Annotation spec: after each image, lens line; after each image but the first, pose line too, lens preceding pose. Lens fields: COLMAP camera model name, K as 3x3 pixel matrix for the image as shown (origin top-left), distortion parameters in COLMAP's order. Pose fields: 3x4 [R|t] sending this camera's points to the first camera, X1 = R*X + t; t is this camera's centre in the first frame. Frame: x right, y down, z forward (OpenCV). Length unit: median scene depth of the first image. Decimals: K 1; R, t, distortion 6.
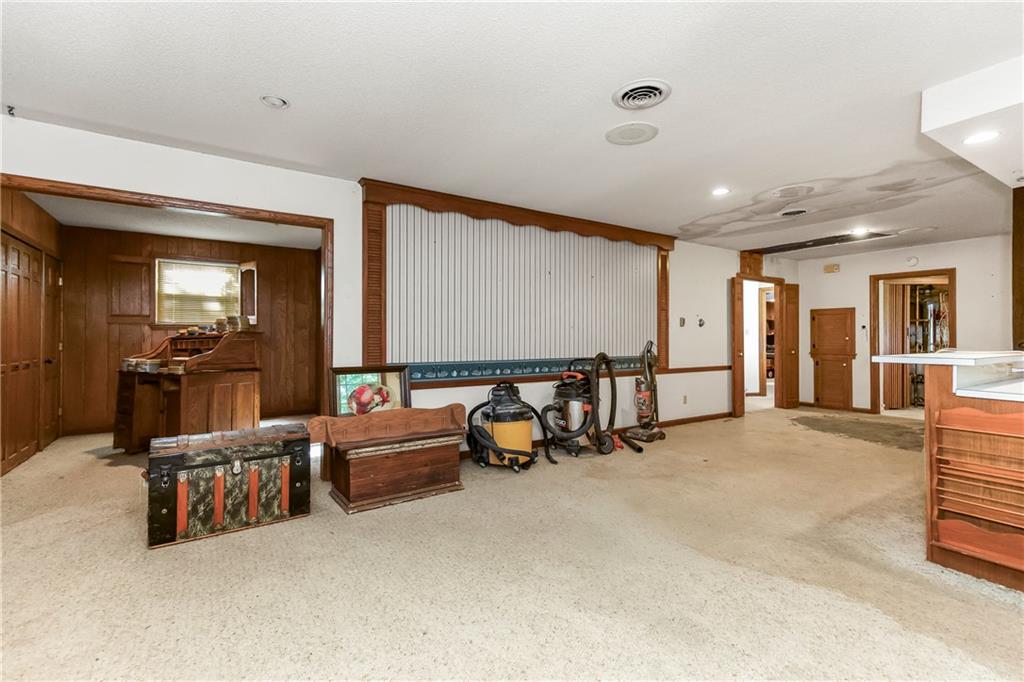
lens RADIAL K [[467.7, 0, 515.1], [0, 467.7, 331.7], [0, 0, 1]] dist [0.021133, 0.000415]
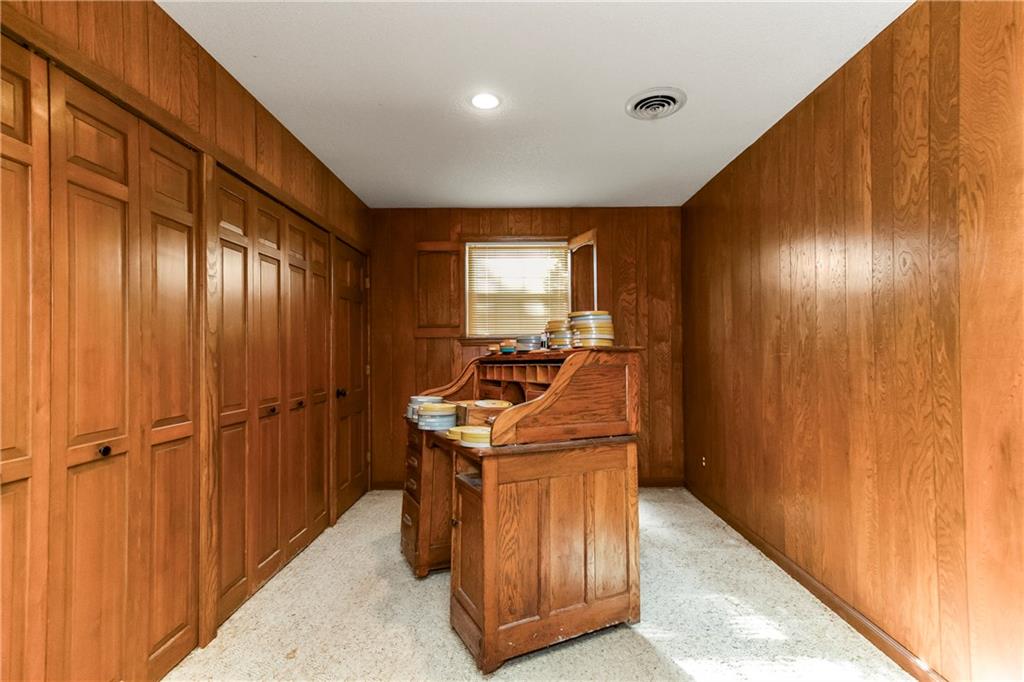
lens RADIAL K [[481.2, 0, 515.5], [0, 481.2, 347.5], [0, 0, 1]] dist [0.002513, 0.000350]
pose [[0.828642, -0.009529, -0.559698, -0.317432], [0.011095, 0.999938, -0.000598, -0.000590], [0.559669, -0.005714, 0.828696, 0.473461]]
